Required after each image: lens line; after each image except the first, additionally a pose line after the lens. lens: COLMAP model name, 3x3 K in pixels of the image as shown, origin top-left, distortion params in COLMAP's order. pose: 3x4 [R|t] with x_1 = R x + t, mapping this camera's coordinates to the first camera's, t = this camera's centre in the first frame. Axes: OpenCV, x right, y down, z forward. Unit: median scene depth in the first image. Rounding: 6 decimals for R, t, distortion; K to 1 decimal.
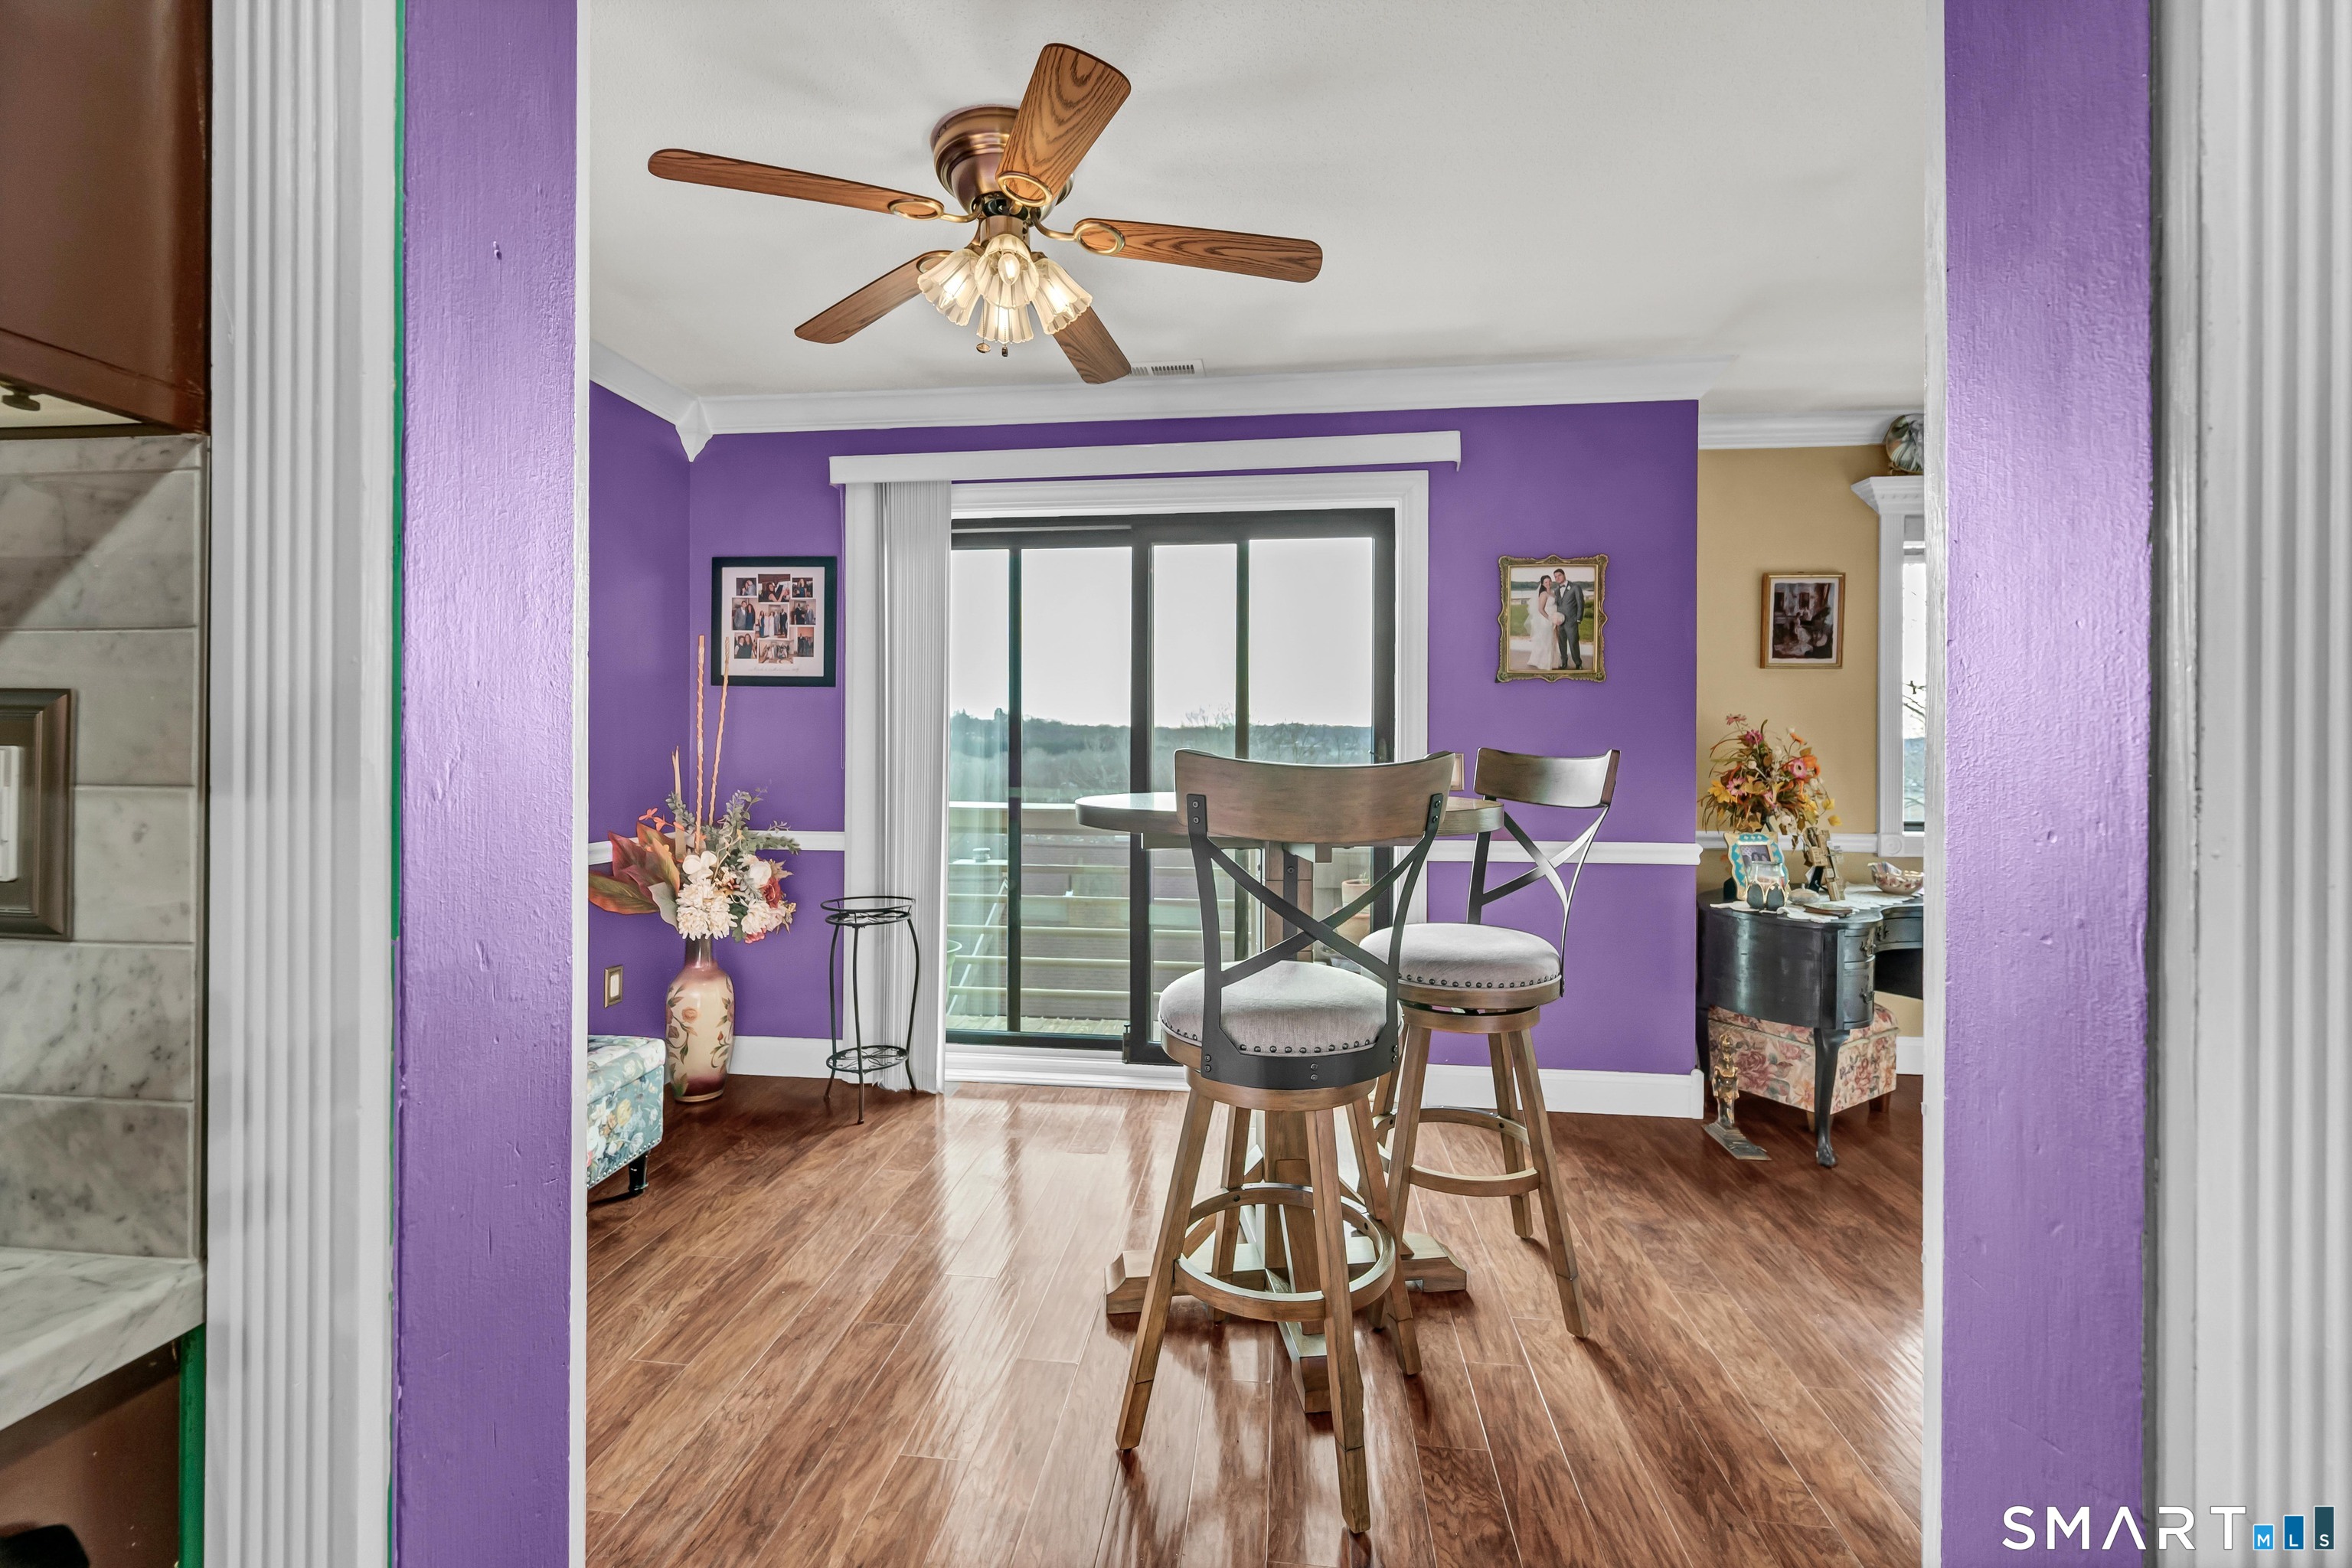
lens RADIAL K [[966.2, 0, 1175.0], [0, 966.2, 761.9], [0, 0, 1]] dist [-0.001497, -0.000292]
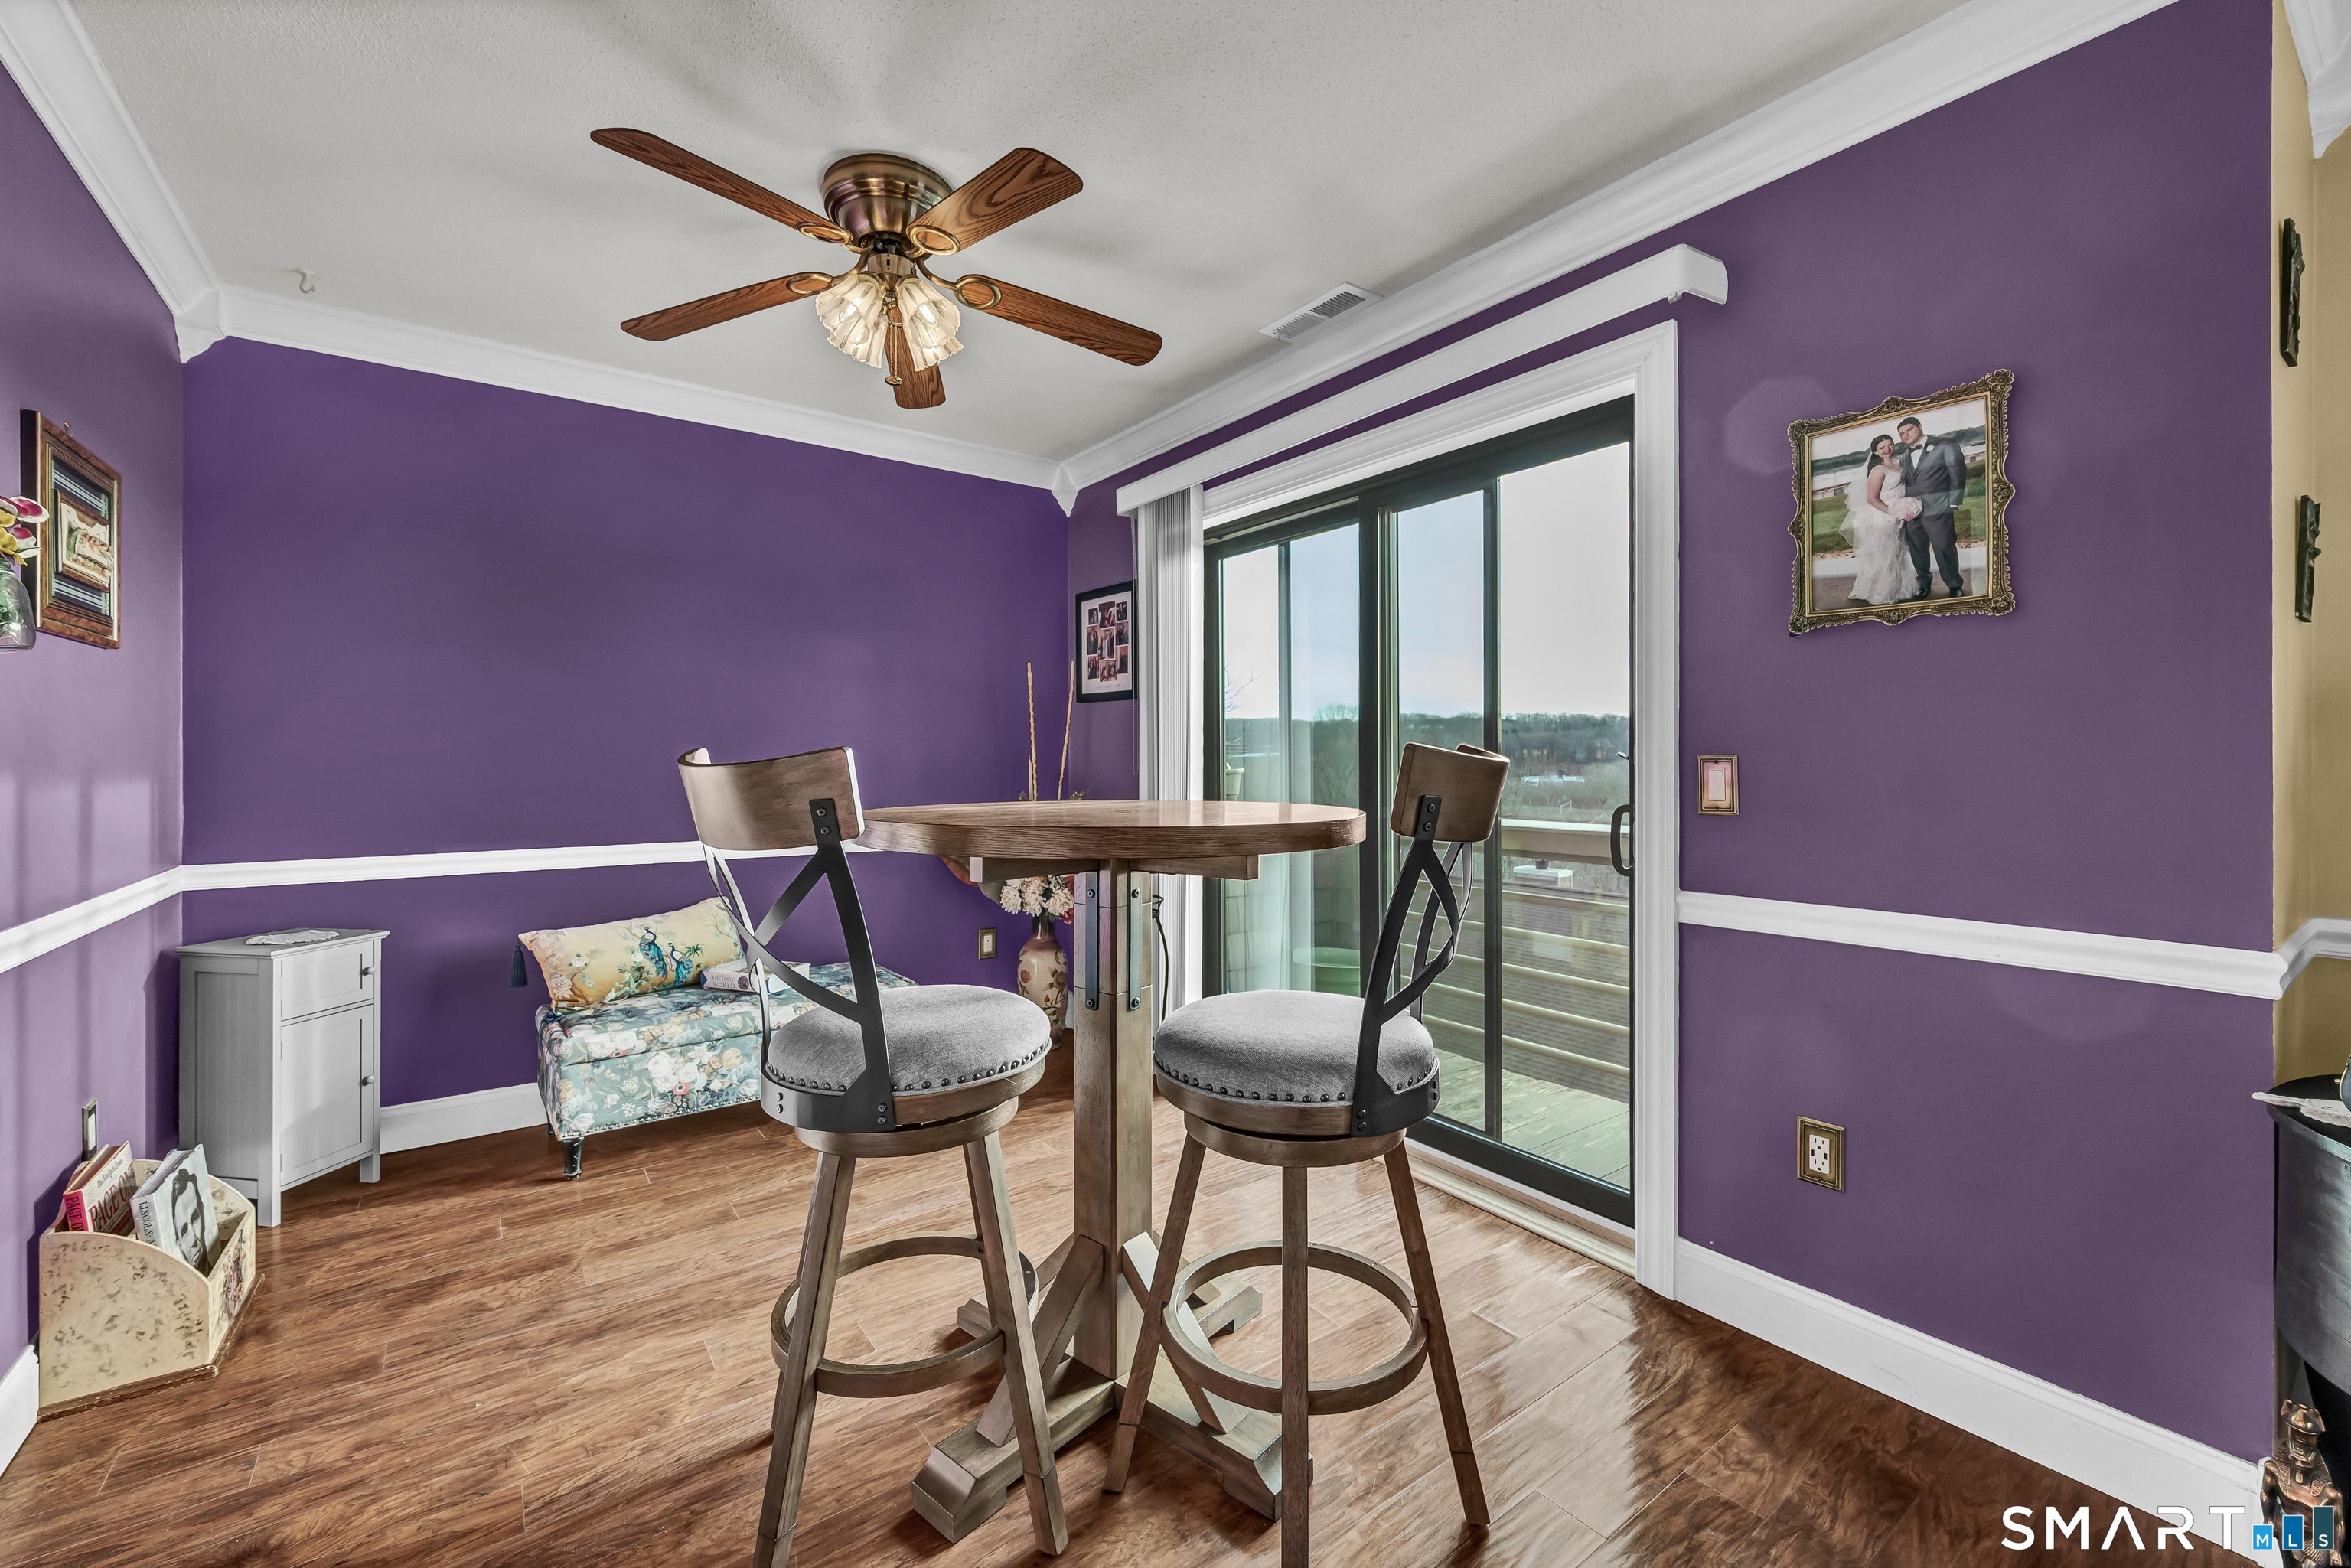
lens RADIAL K [[965.7, 0, 1179.7], [0, 965.7, 770.3], [0, 0, 1]] dist [-0.001497, -0.000292]
pose [[0.678670, 0.003097, -0.734436, 0.480621], [-0.006906, 0.999974, -0.002165, 0.004672], [0.734411, 0.006542, 0.678674, 0.298539]]
